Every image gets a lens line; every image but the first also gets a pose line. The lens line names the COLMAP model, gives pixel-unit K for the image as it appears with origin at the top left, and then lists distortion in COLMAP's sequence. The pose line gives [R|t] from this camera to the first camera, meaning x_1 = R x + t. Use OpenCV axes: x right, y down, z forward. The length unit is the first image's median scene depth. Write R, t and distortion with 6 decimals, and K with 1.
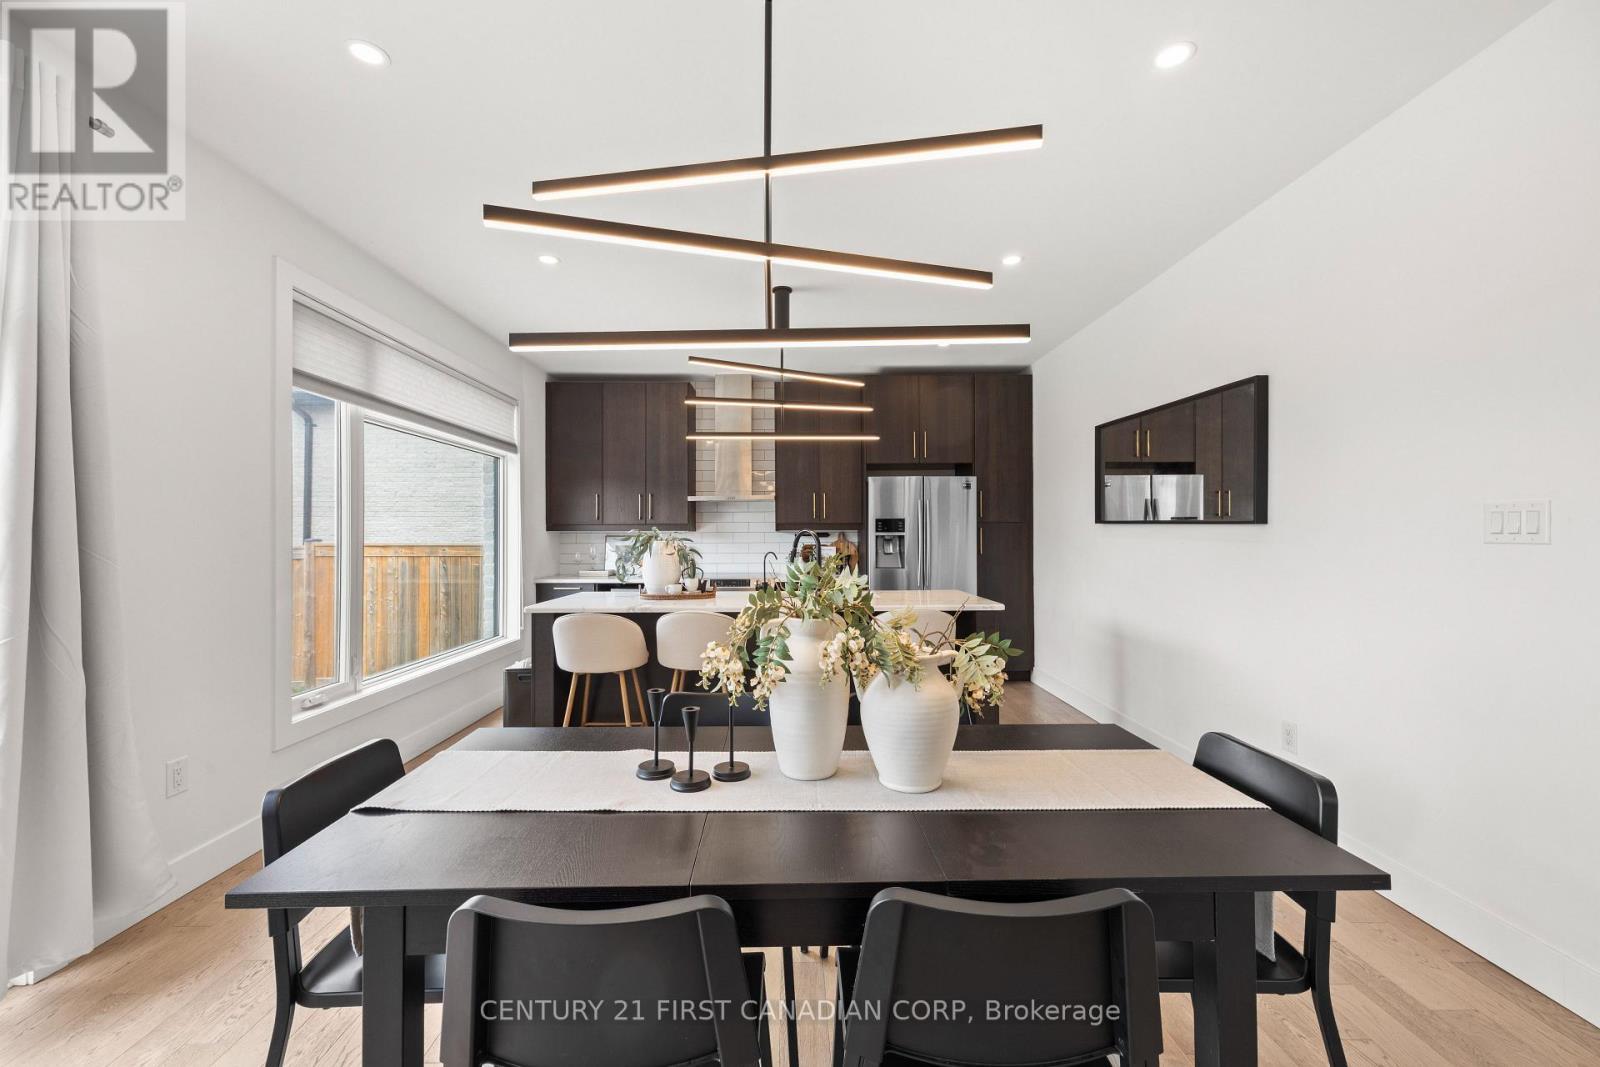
lens RADIAL K [[636.2, 0, 800.0], [0, 636.2, 533.5], [0, 0, 1]] dist [-0.001216, 0.000015]
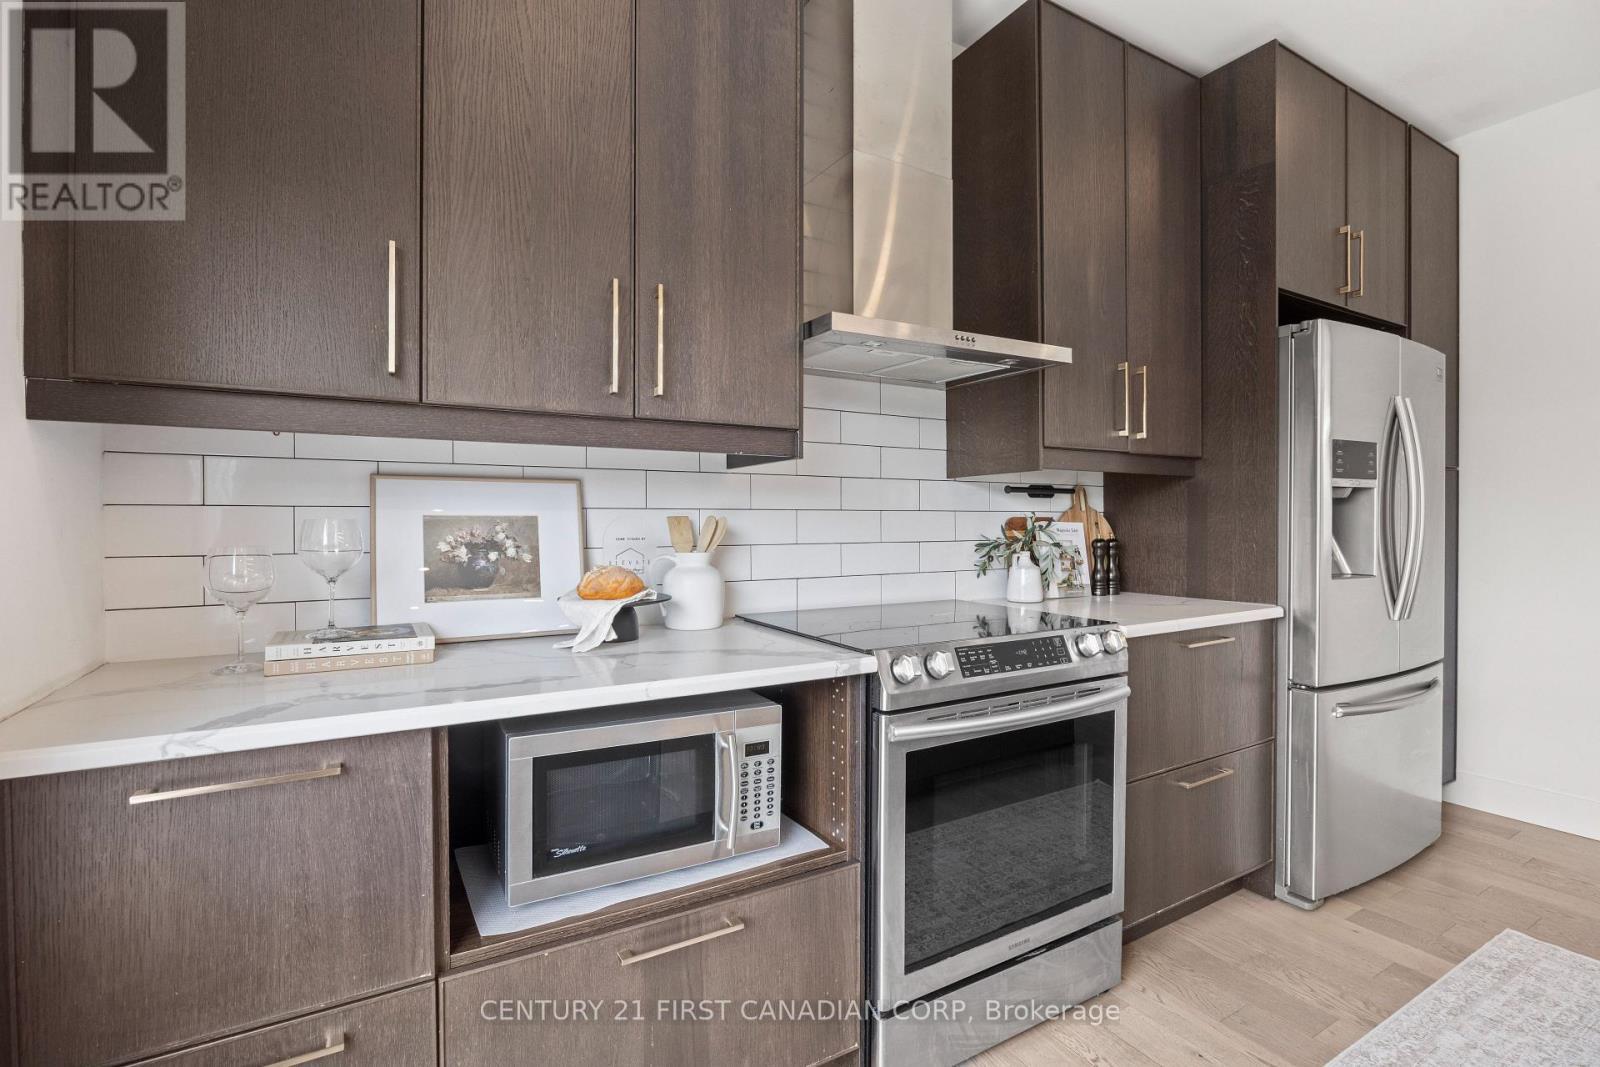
lens RADIAL K [[750.3, 0, 800.0], [0, 750.3, 533.5], [0, 0, 1]] dist [0.000912, 0.000066]
pose [[0.863527, -0.005460, 0.504273, -0.338723], [-0.003960, 0.999837, 0.017607, 0.022496], [-0.504287, -0.017201, 0.863365, 0.773379]]
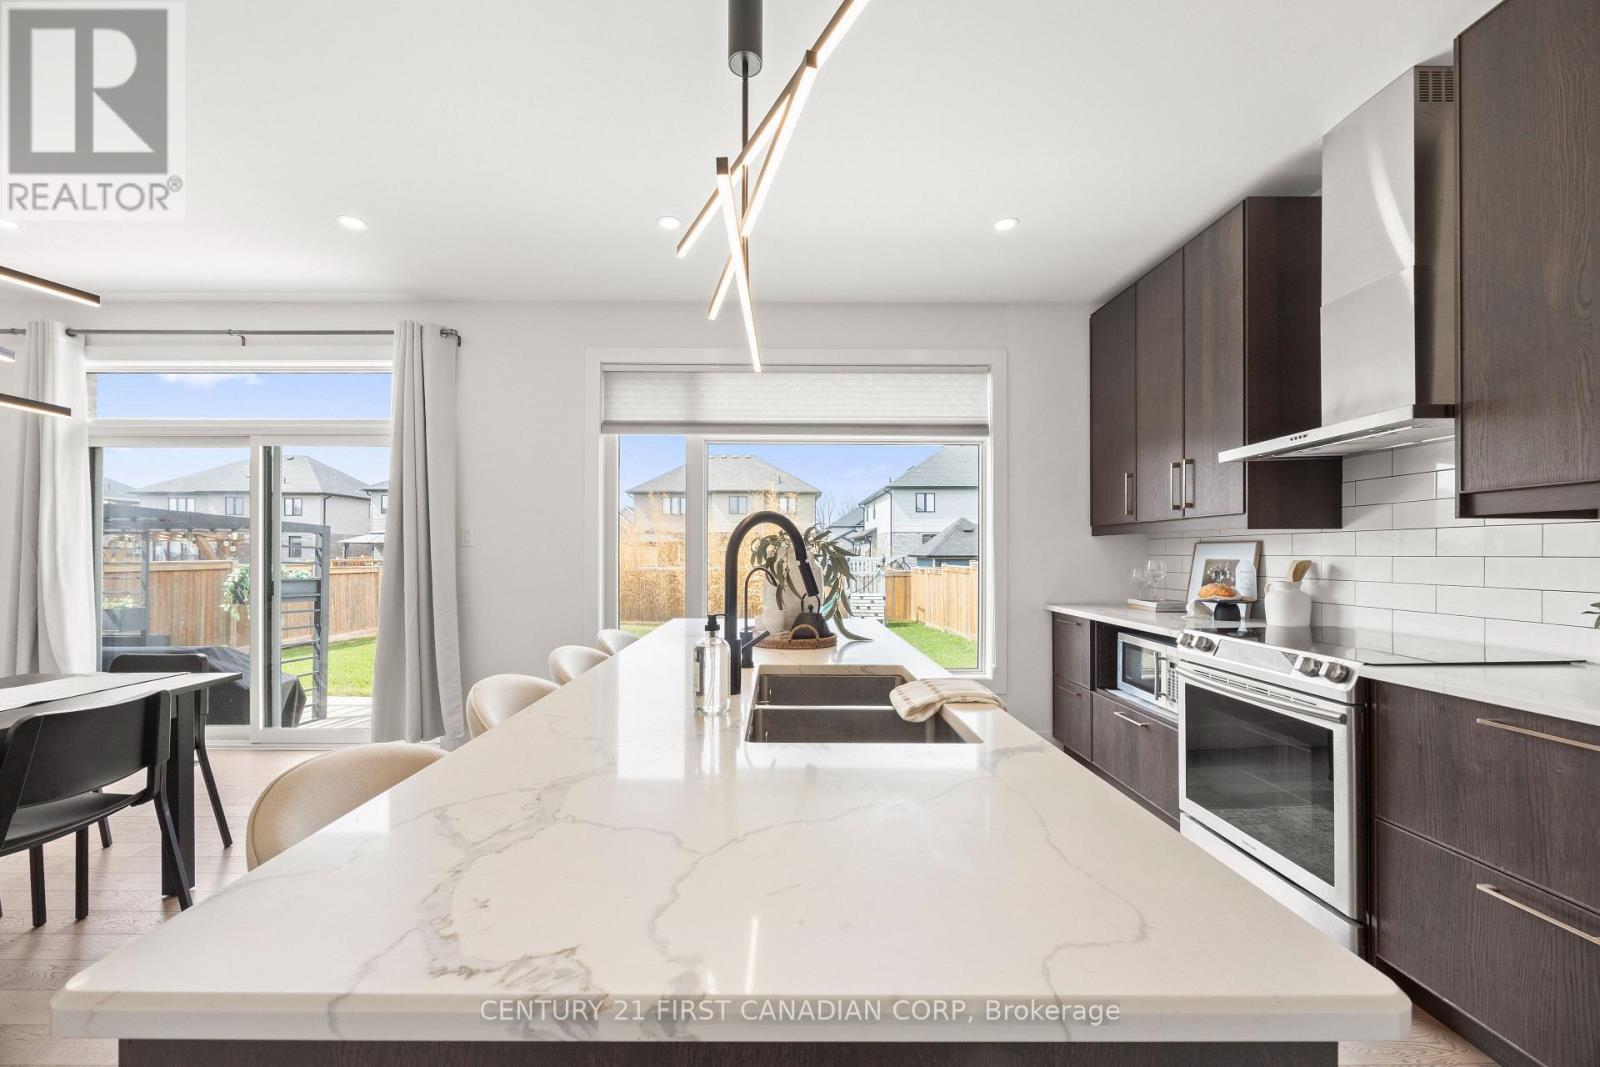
lens RADIAL K [[612.8, 0, 795.3], [0, 612.8, 555.3], [0, 0, 1]] dist [-0.000546, -0.000014]
pose [[0.007190, 0.007095, -0.999949, 0.271983], [0.002863, 0.999971, 0.007115, 0.012219], [0.999970, -0.002914, 0.007170, 0.705920]]
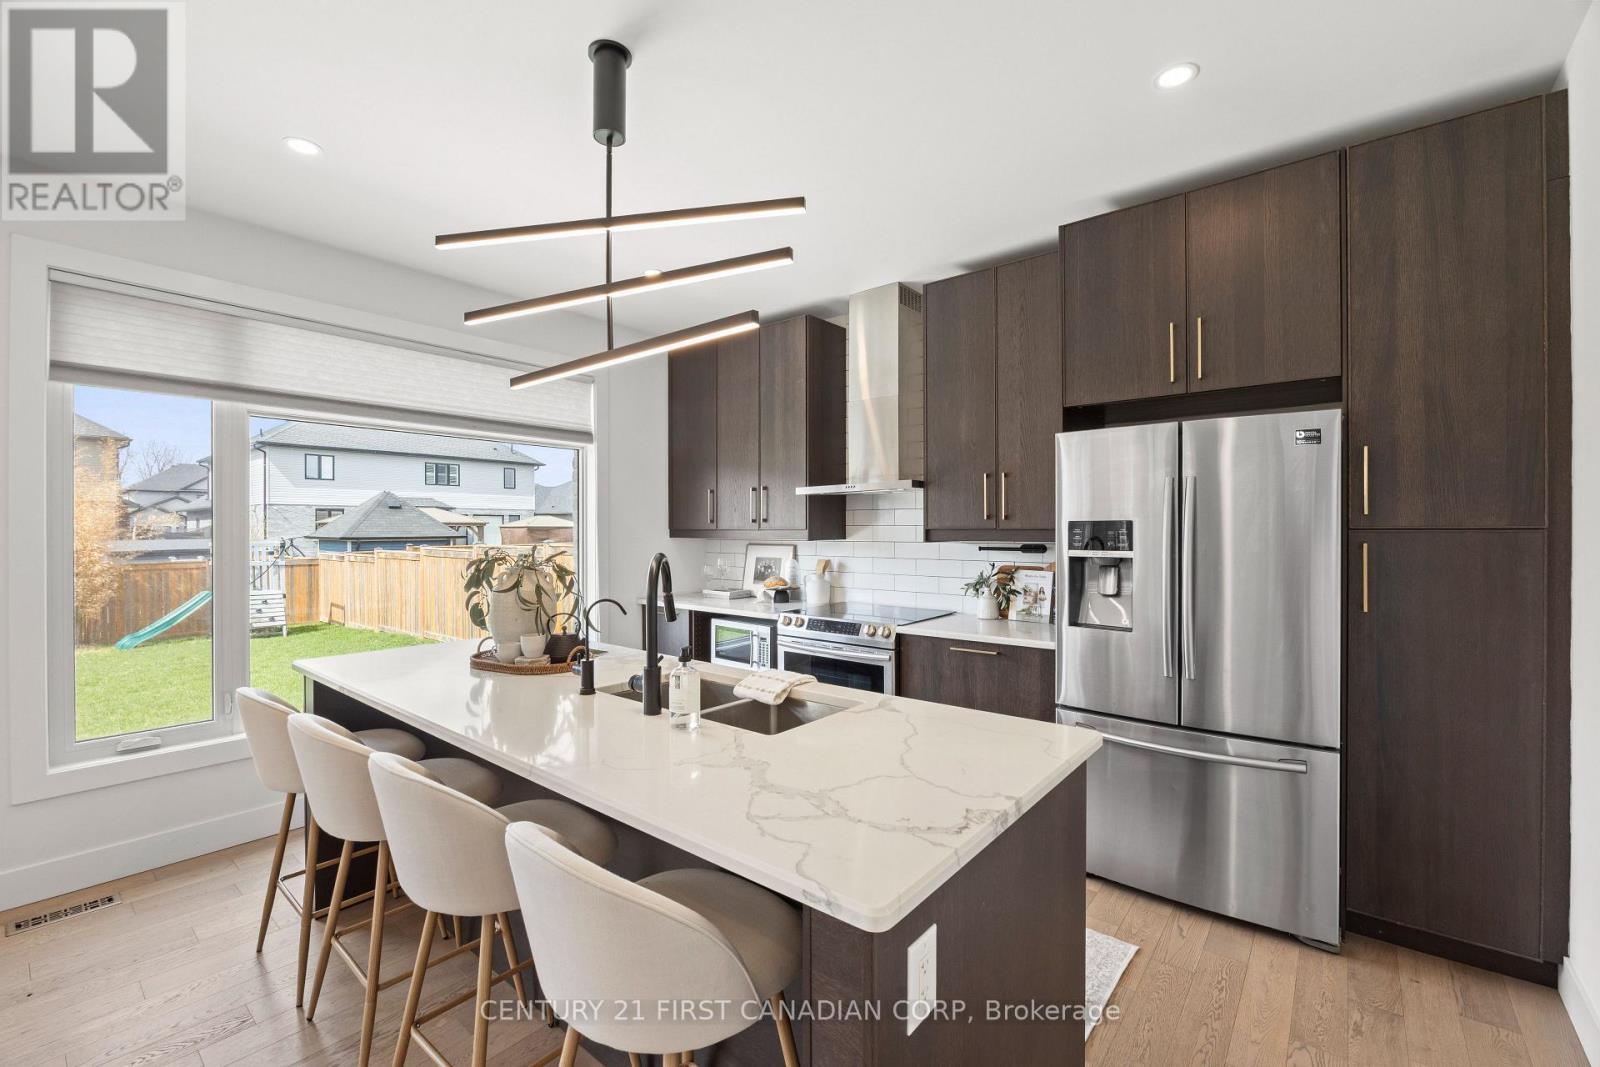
lens RADIAL K [[664.2, 0, 800.0], [0, 664.2, 533.5], [0, 0, 1]] dist [-0.010697, -0.000096]
pose [[0.770566, 0.008324, -0.637306, 0.274334], [-0.001020, 0.999930, 0.011827, -0.019195], [0.637360, -0.008464, 0.770520, 0.480972]]
